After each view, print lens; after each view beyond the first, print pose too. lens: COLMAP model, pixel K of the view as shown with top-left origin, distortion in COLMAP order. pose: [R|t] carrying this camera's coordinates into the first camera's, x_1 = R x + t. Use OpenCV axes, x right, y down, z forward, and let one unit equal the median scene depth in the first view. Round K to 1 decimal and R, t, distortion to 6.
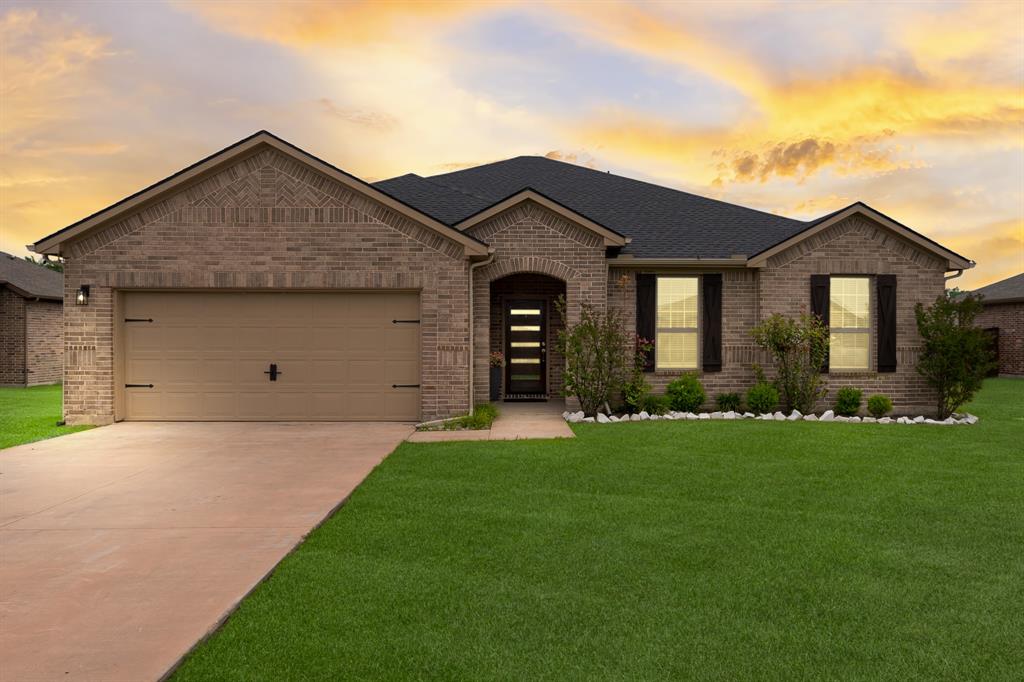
lens RADIAL K [[522.3, 0, 512.0], [0, 522.3, 341.0], [0, 0, 1]] dist [-0.001920, -0.000376]
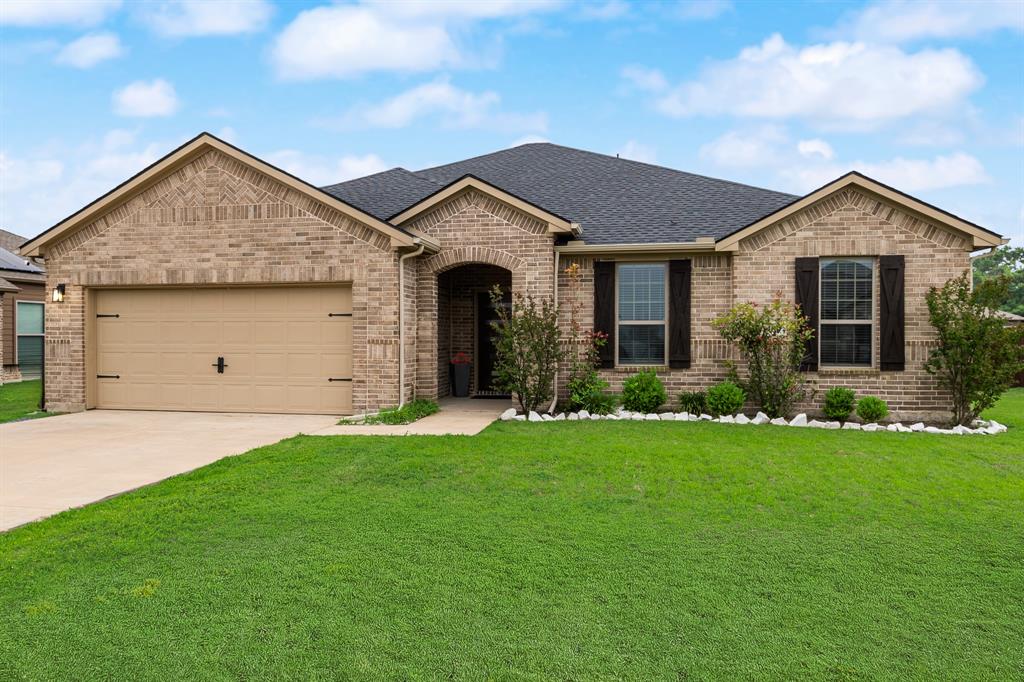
lens RADIAL K [[528.4, 0, 512.0], [0, 528.4, 341.0], [0, 0, 1]] dist [-0.001431, 0.000253]
pose [[0.986289, -0.000385, -0.165026, 0.279421], [0.001117, 0.999990, 0.004345, 0.008135], [0.165023, -0.004469, 0.986280, 0.058559]]
